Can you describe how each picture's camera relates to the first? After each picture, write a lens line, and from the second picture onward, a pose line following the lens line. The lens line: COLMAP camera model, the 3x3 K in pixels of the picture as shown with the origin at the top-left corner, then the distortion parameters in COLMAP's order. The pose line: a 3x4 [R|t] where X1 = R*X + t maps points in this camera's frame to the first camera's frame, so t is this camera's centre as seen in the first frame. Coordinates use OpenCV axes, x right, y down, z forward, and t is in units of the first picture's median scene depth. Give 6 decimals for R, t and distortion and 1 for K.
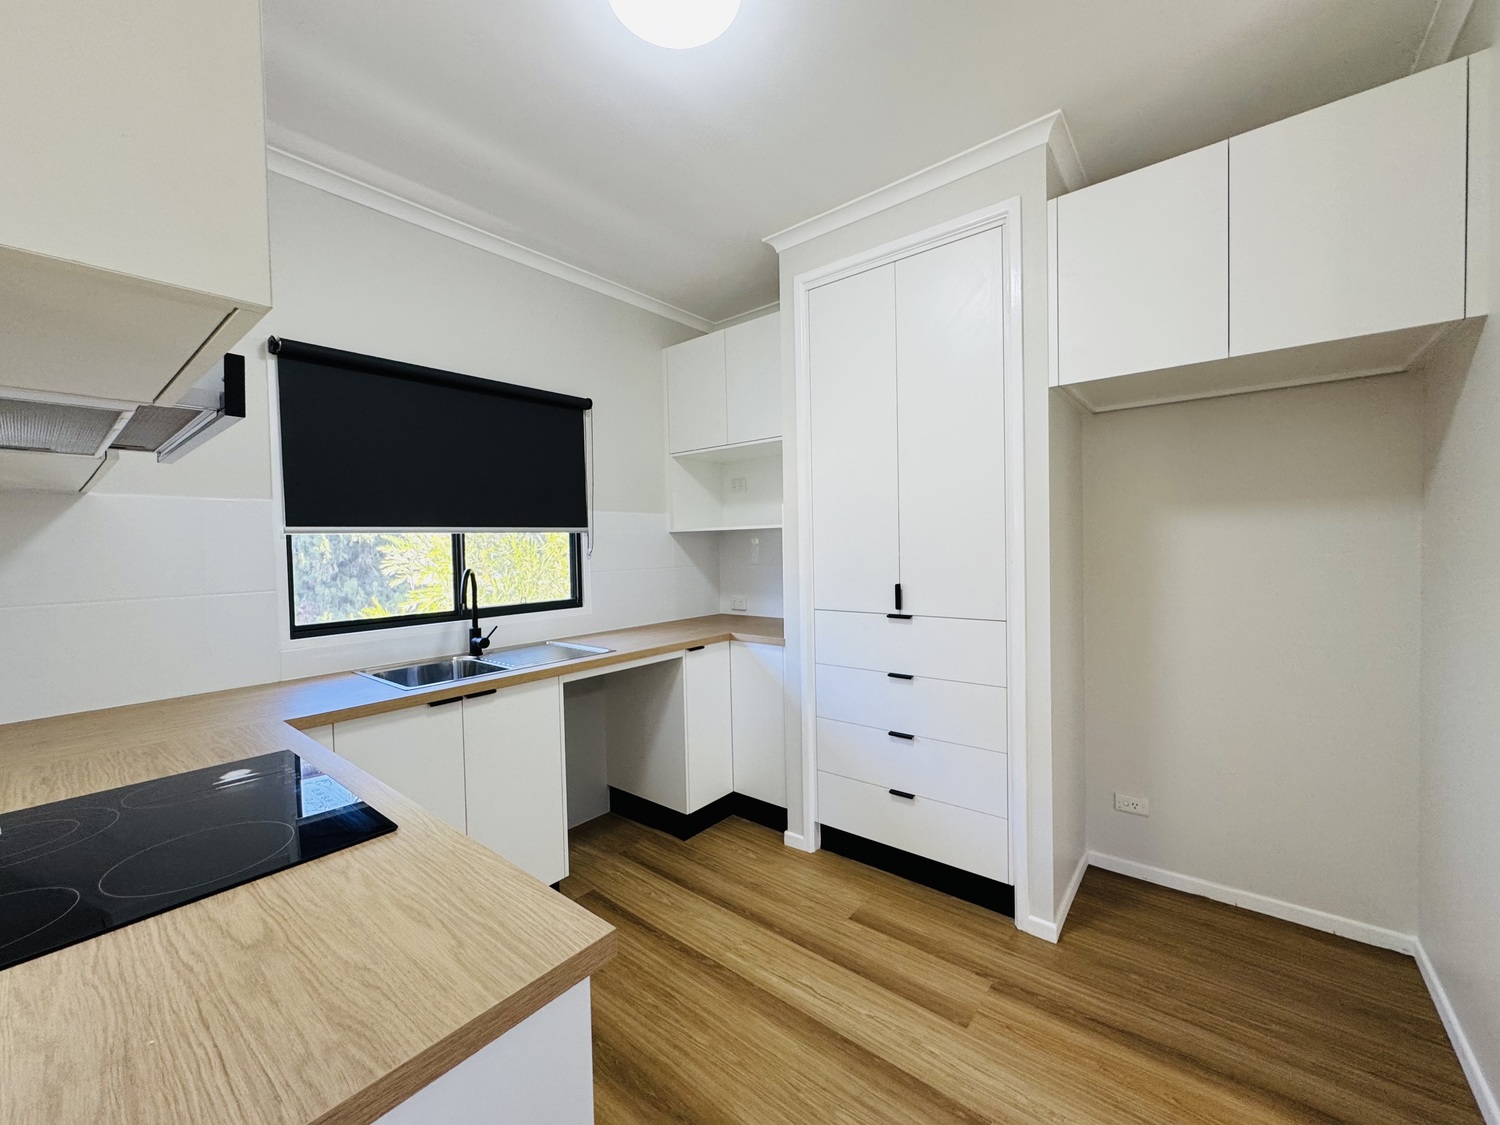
lens RADIAL K [[597.9, 0, 751.4], [0, 597.9, 558.1], [0, 0, 1]] dist [-0.001851, 0.000160]
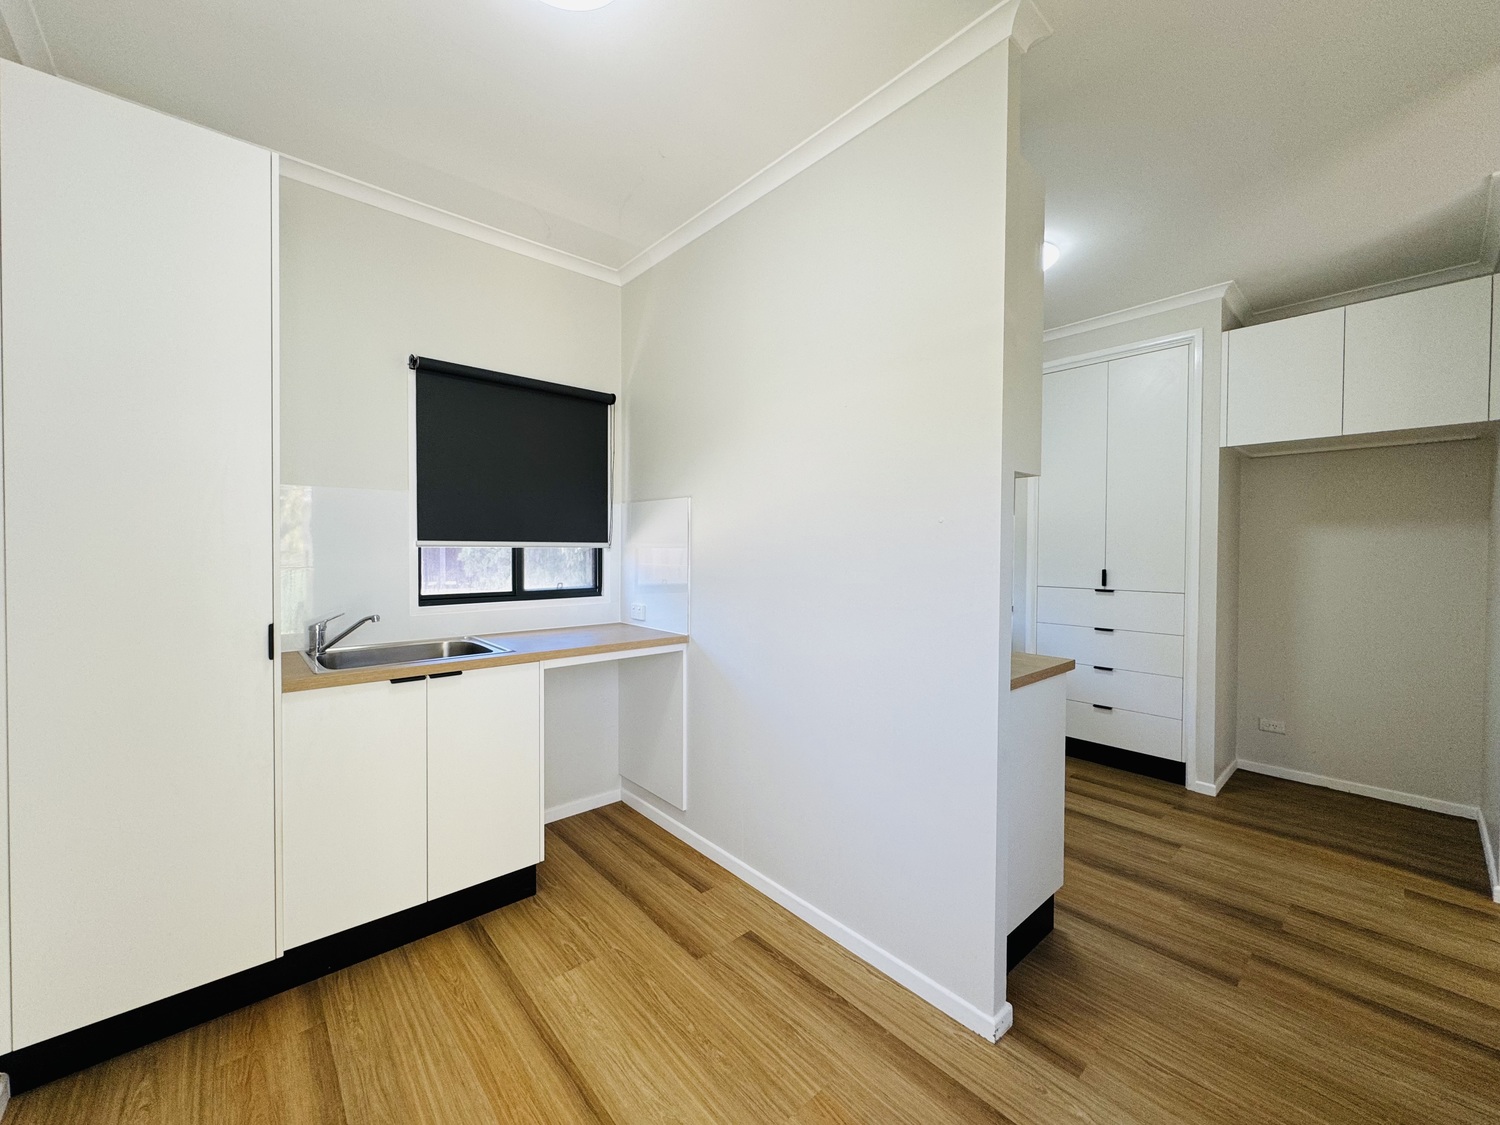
lens RADIAL K [[597.9, 0, 751.4], [0, 597.9, 558.1], [0, 0, 1]] dist [-0.001851, 0.000160]
pose [[0.986142, 0.032785, -0.162631, -0.399780], [-0.035064, 0.999323, -0.011164, 0.063117], [0.162155, 0.016712, 0.986624, -0.661425]]
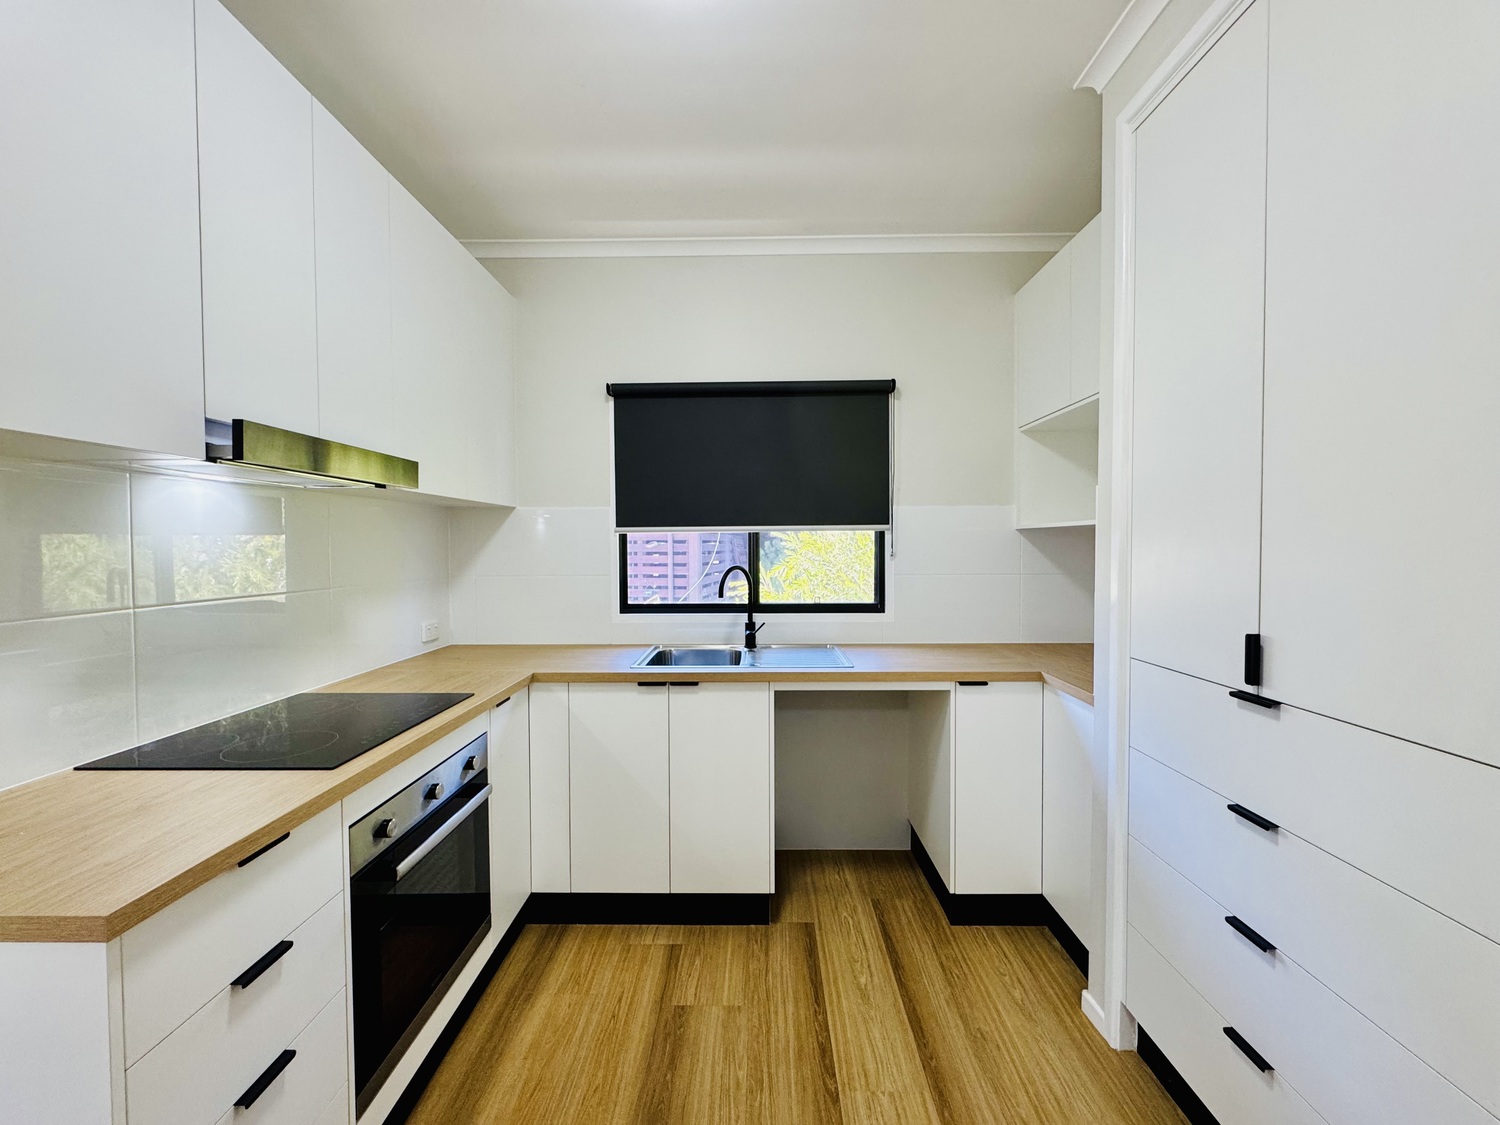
lens RADIAL K [[597.9, 0, 751.4], [0, 597.9, 558.1], [0, 0, 1]] dist [-0.001851, 0.000160]
pose [[0.622866, 0.036161, -0.781492, 0.372738], [-0.028033, 0.999321, 0.023897, -0.021079], [0.781826, 0.007023, 0.623457, 0.356690]]
